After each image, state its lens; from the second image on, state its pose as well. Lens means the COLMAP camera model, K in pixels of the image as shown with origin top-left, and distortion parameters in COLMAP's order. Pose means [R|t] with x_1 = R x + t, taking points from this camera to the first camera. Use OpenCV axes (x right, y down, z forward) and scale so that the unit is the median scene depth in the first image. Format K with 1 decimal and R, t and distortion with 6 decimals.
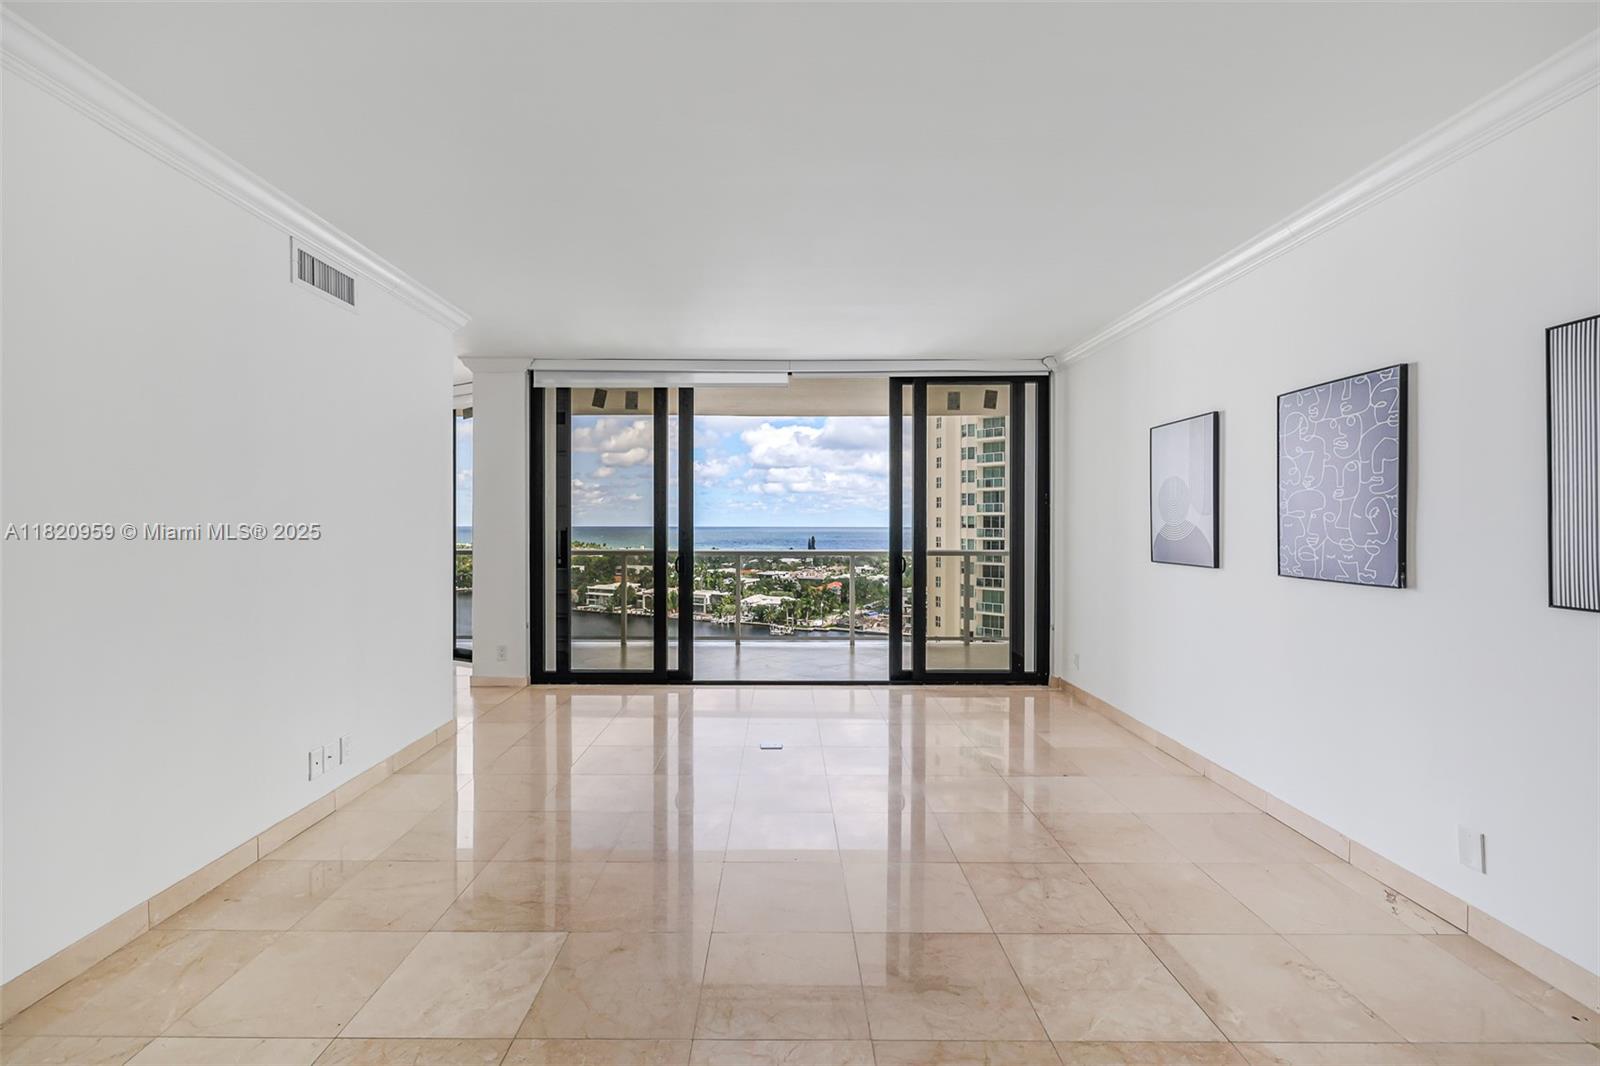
lens RADIAL K [[685.2, 0, 779.3], [0, 685.2, 526.5], [0, 0, 1]] dist [0.009436, -0.004349]
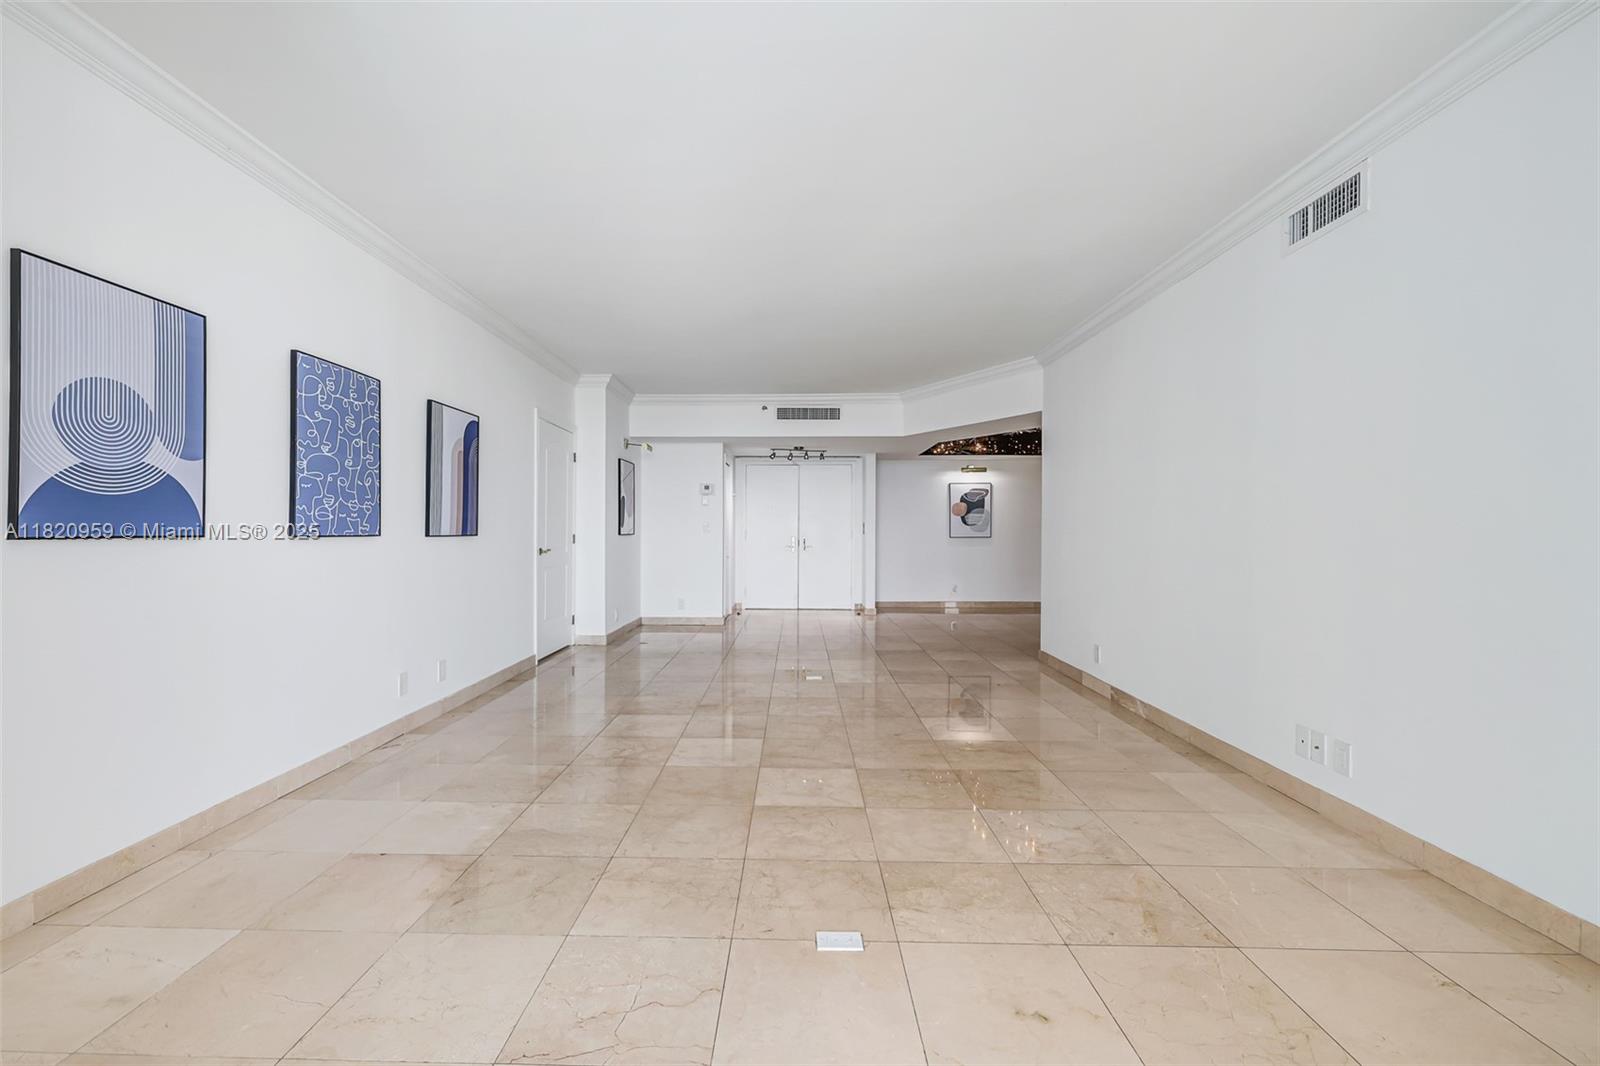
lens RADIAL K [[685.2, 0, 797.0], [0, 685.2, 531.4], [0, 0, 1]] dist [0.009436, -0.004349]
pose [[-0.999985, -0.005256, -0.001673, 0.006277], [-0.005265, 0.999970, 0.005598, 0.014962], [0.001644, 0.005606, -0.999983, 0.534234]]
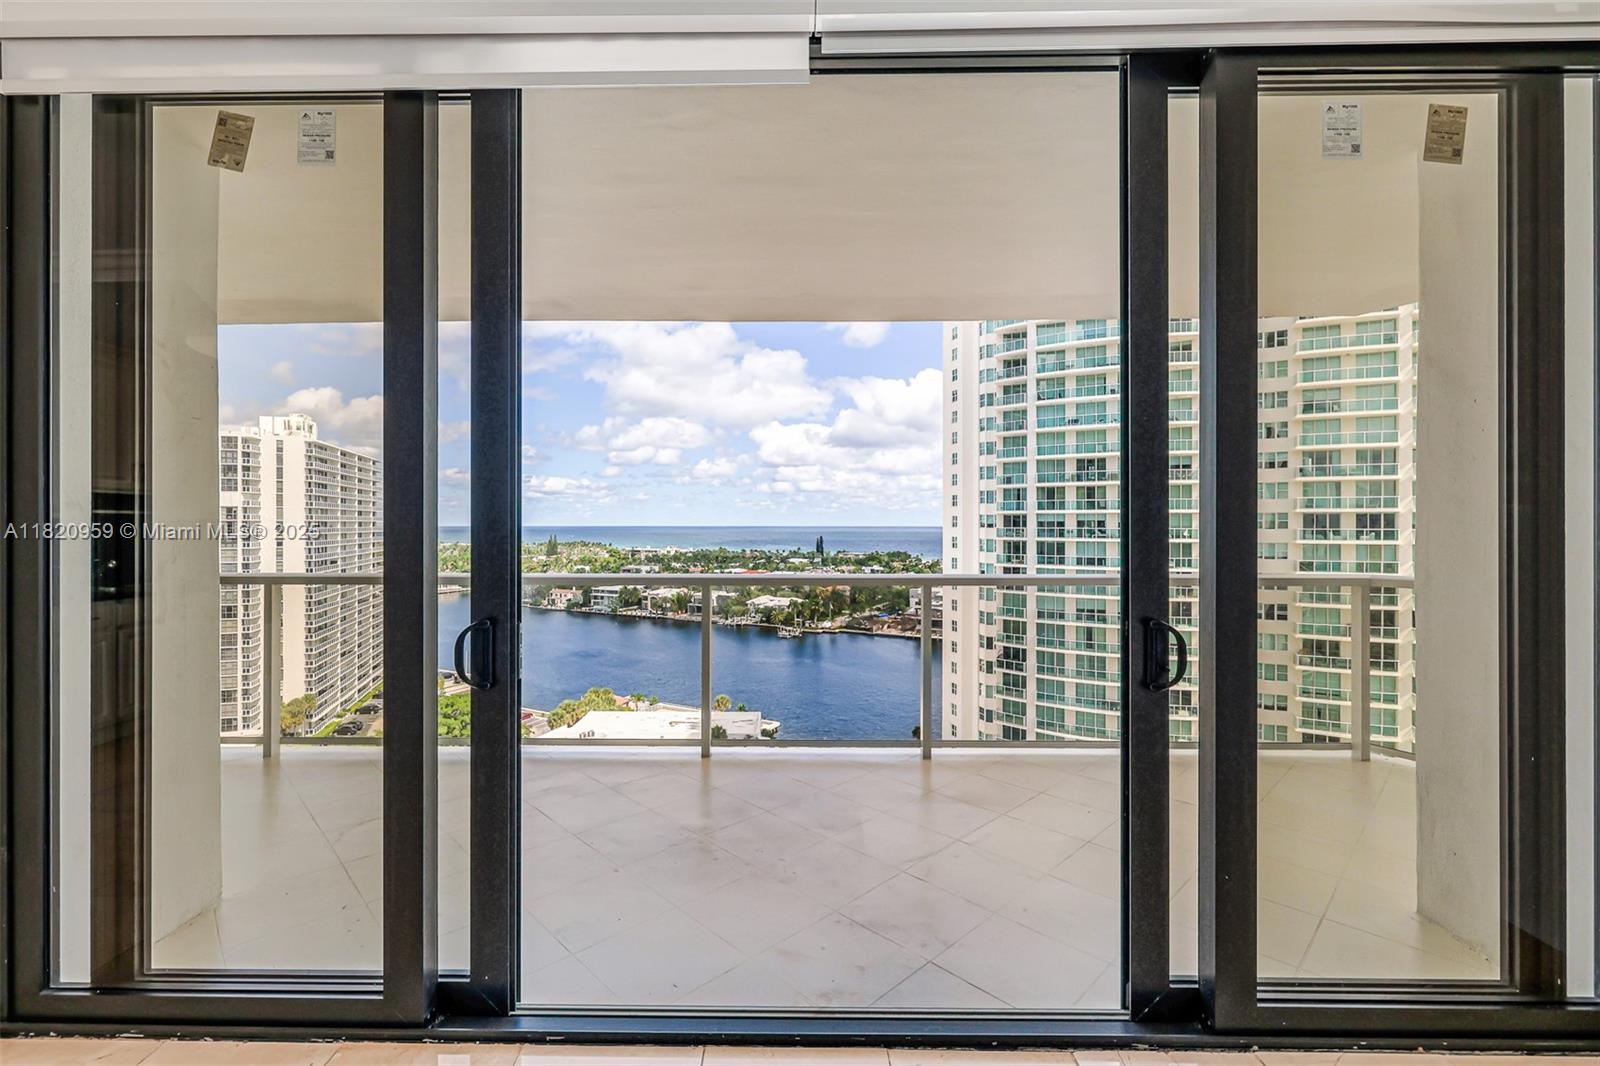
lens RADIAL K [[685.2, 0, 782.9], [0, 685.2, 519.5], [0, 0, 1]] dist [0.009436, -0.004349]
pose [[0.999976, 0.000966, -0.006871, 0.000627], [-0.001037, 0.999946, -0.010322, 0.000676], [0.006861, 0.010329, 0.999923, 0.031060]]
